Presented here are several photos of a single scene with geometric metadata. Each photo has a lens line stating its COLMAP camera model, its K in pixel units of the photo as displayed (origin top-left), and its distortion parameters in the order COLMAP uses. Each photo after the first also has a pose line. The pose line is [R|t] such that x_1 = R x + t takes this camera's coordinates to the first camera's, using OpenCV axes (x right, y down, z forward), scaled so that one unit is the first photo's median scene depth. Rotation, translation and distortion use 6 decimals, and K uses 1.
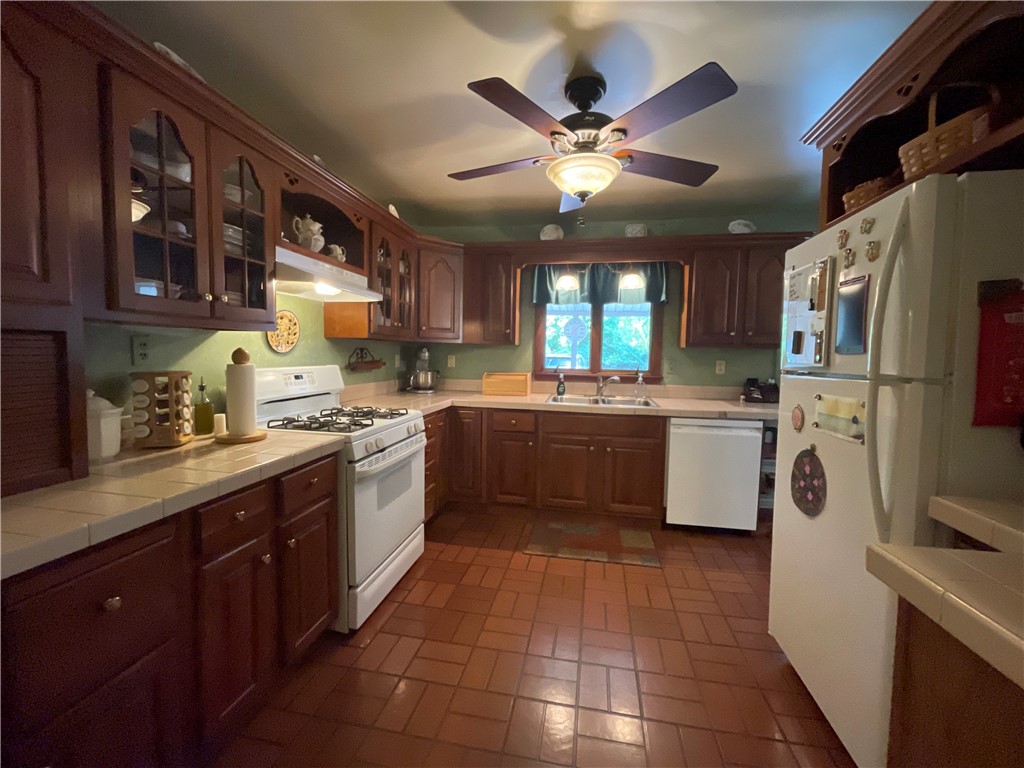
lens RADIAL K [[413.0, 0, 512.1], [0, 413.0, 380.2], [0, 0, 1]] dist [-0.003573, -0.000476]
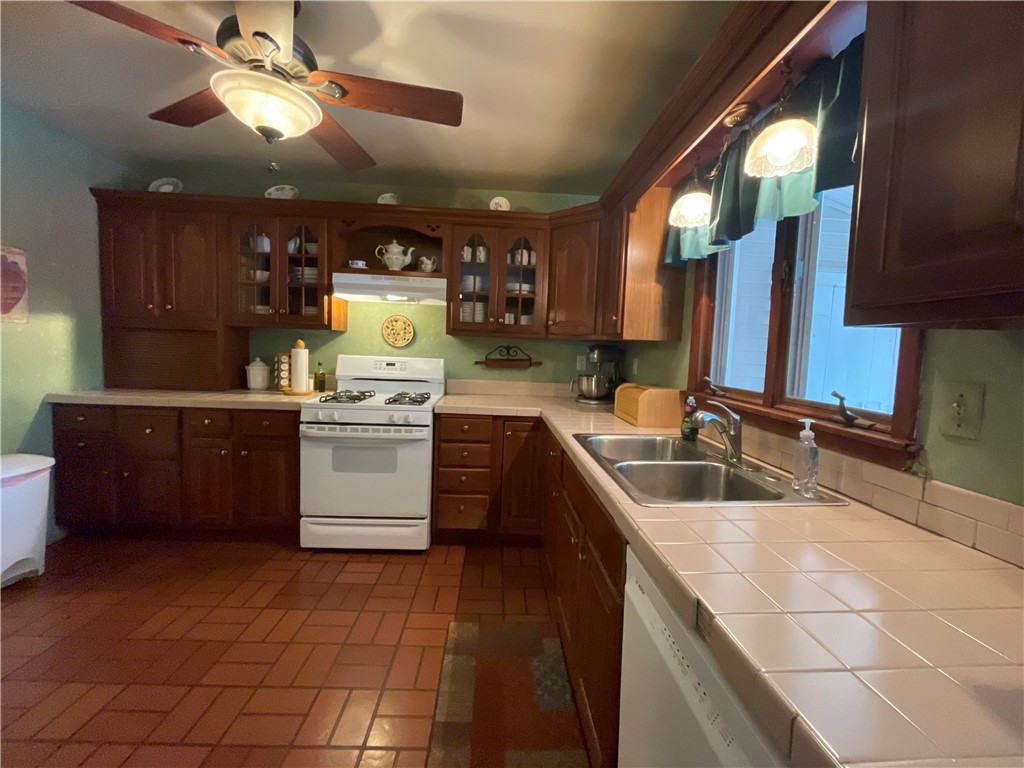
lens RADIAL K [[413.0, 0, 512.1], [0, 413.0, 380.2], [0, 0, 1]] dist [-0.003573, -0.000476]
pose [[0.230283, 0.069930, -0.970608, 0.834972], [-0.100396, 0.993800, 0.047781, -0.058115], [0.967931, 0.086442, 0.235875, 1.027465]]
